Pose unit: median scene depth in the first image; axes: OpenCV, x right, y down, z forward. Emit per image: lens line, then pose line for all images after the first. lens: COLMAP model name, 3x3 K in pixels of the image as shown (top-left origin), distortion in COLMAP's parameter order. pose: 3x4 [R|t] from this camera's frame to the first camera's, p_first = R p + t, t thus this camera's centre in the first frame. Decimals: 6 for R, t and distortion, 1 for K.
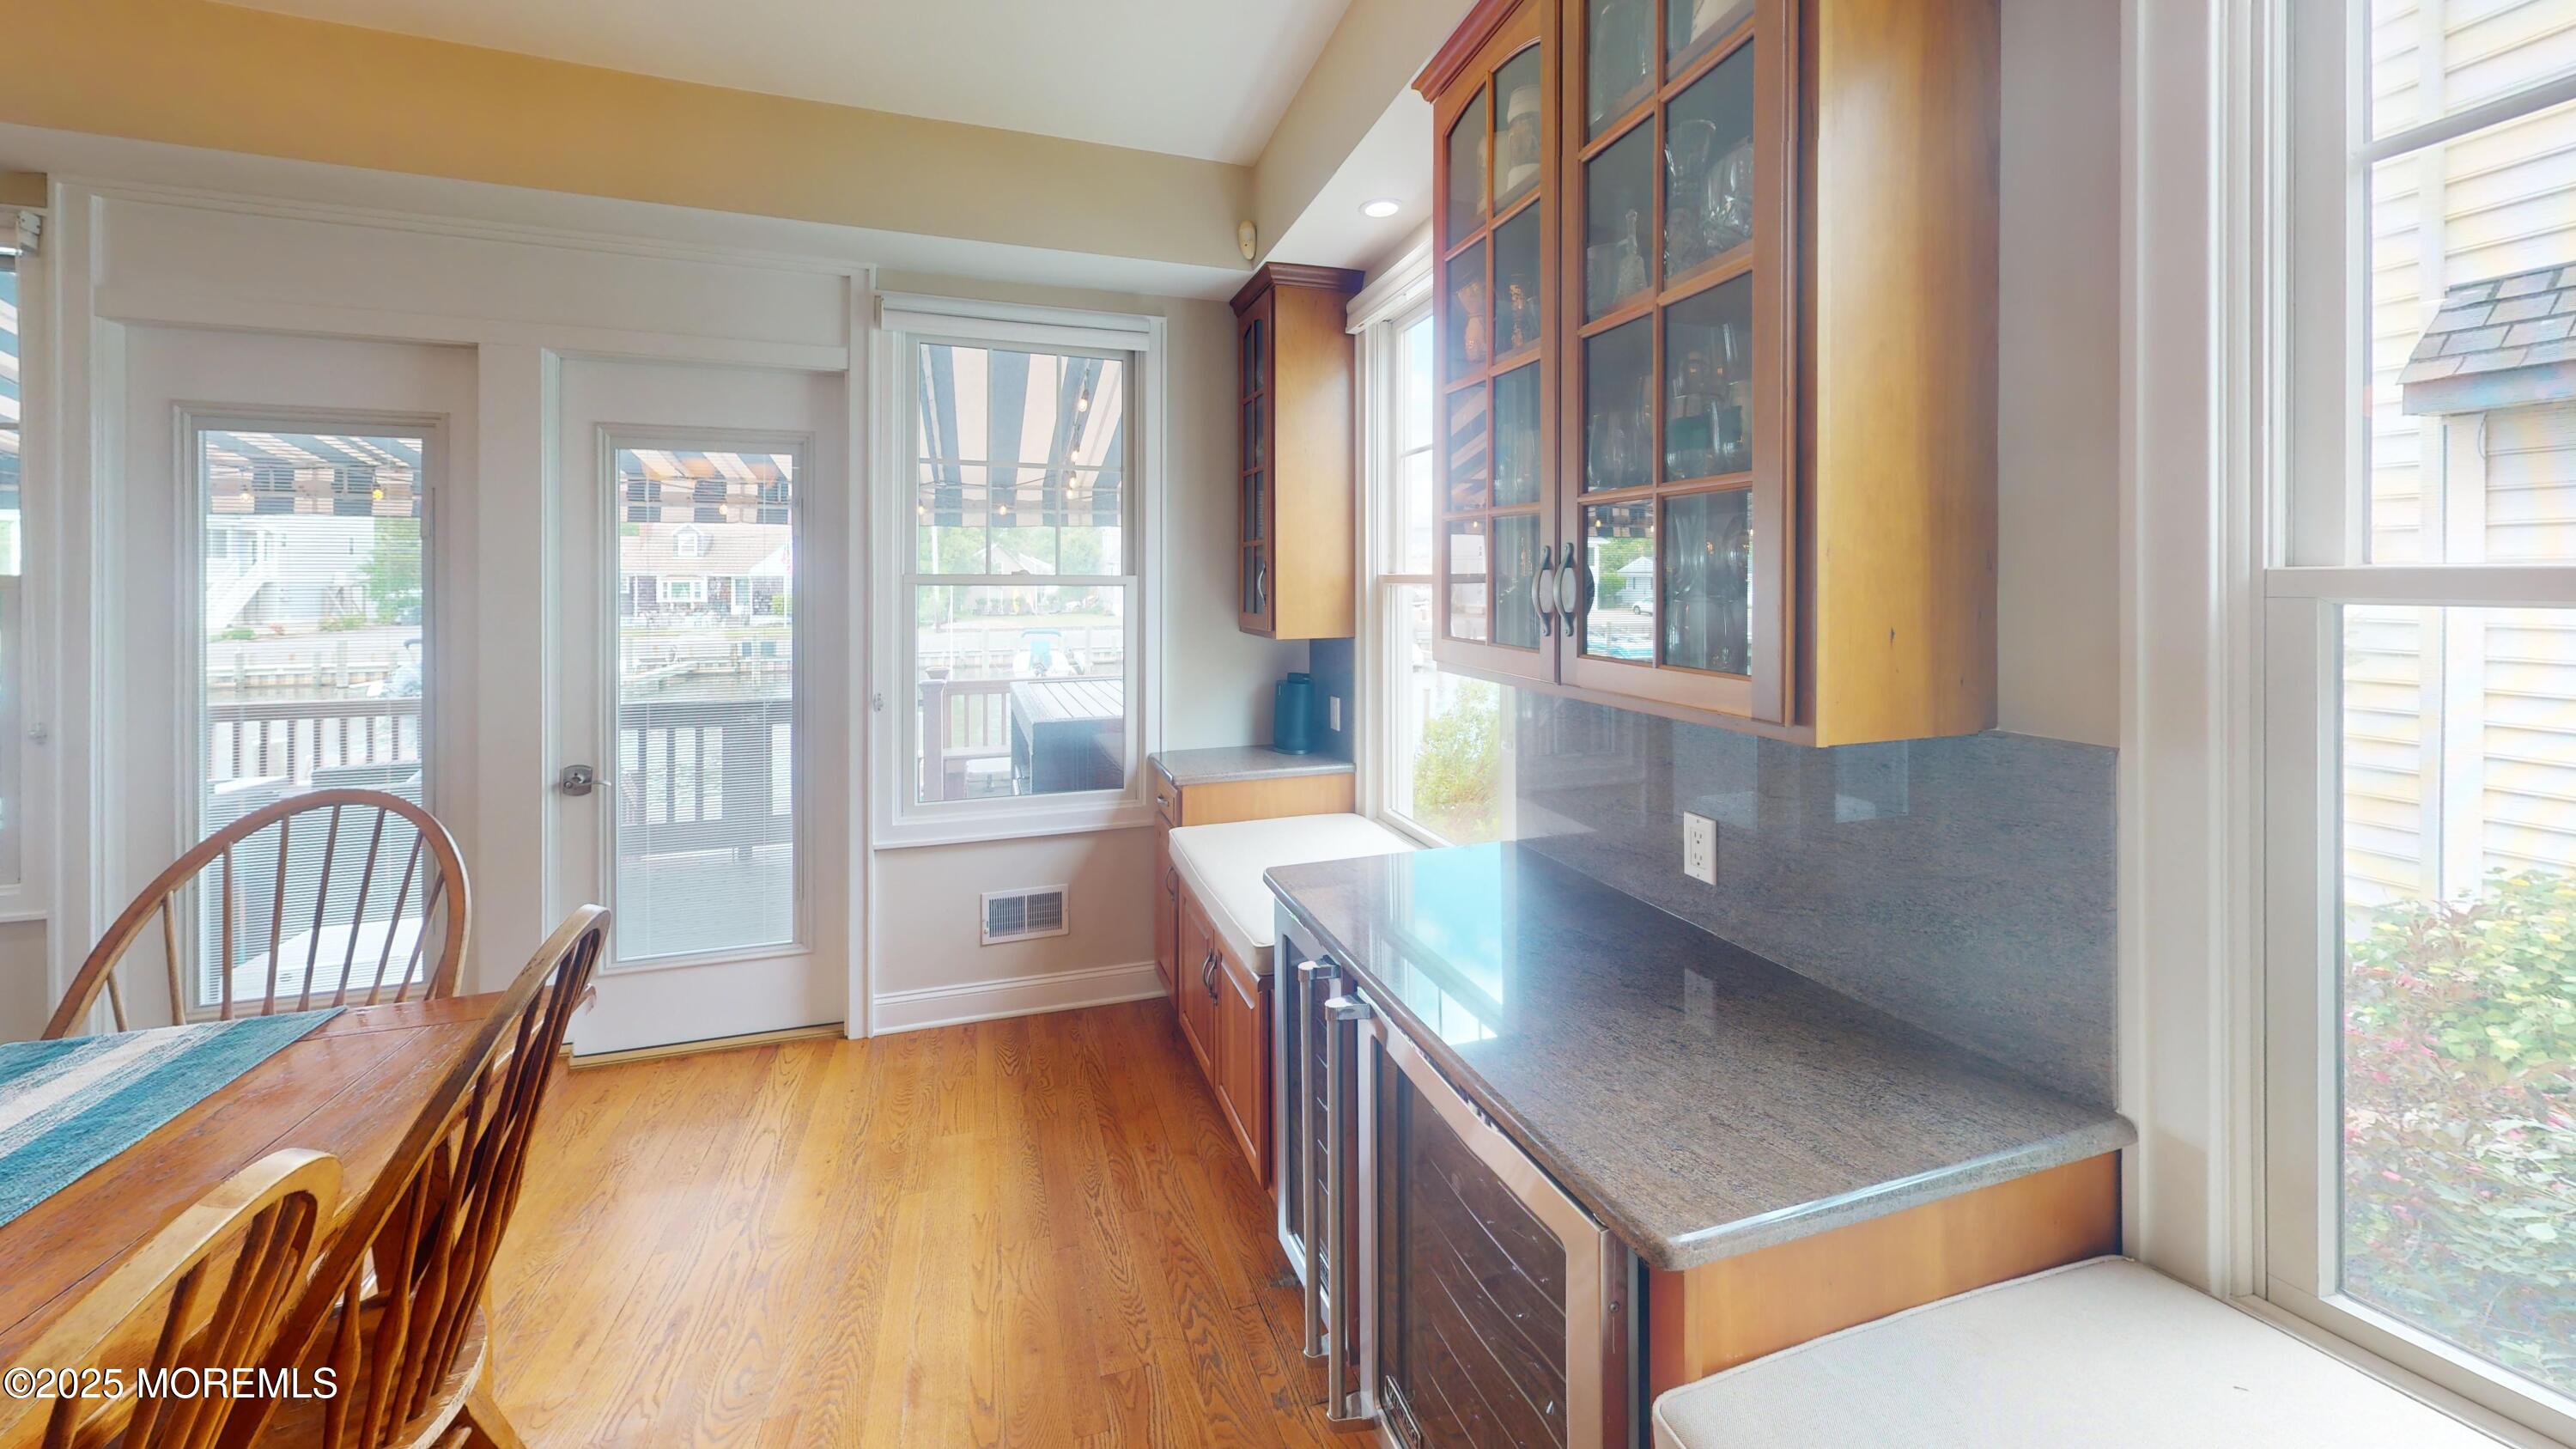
lens RADIAL K [[907.1, 0, 1278.2], [0, 907.1, 651.9], [0, 0, 1]] dist [0.001734, 0.000230]
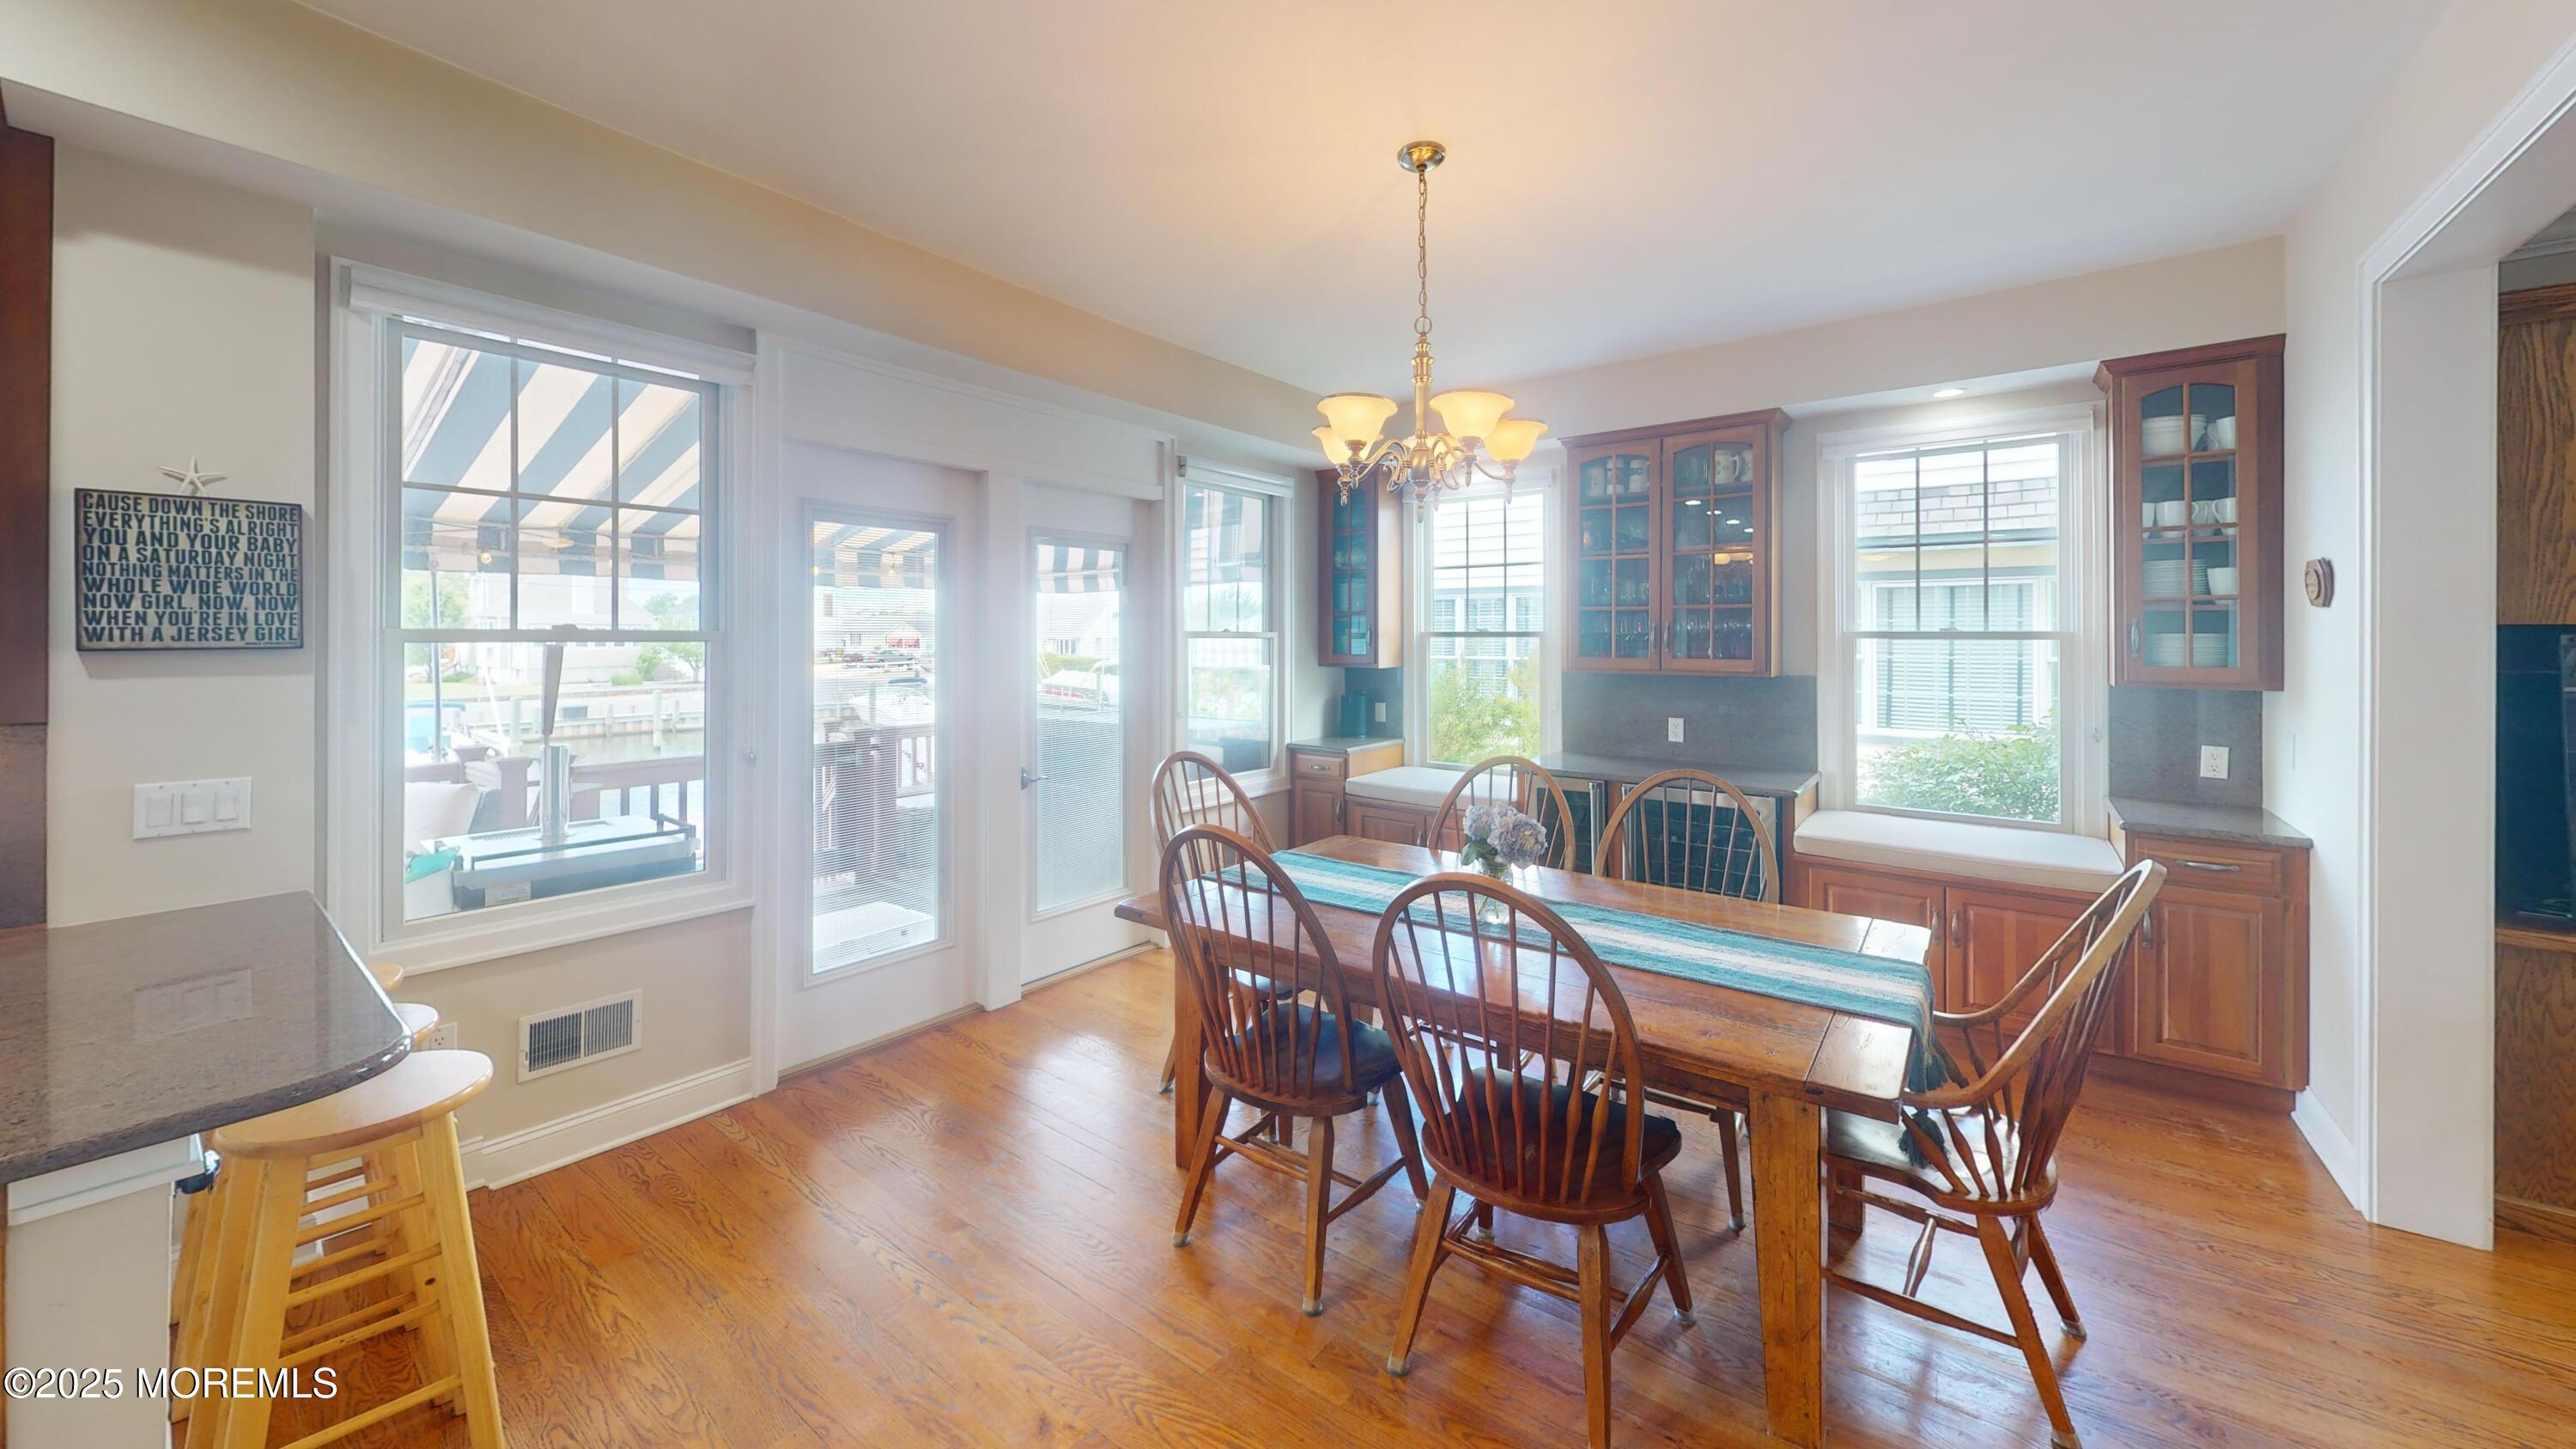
lens RADIAL K [[907.1, 0, 1278.2], [0, 907.1, 651.9], [0, 0, 1]] dist [0.001734, 0.000230]
pose [[0.828735, -0.010097, 0.559550, -1.128805], [0.042250, 0.998113, -0.044563, 0.021620], [-0.558044, 0.060572, 0.827597, -0.357588]]
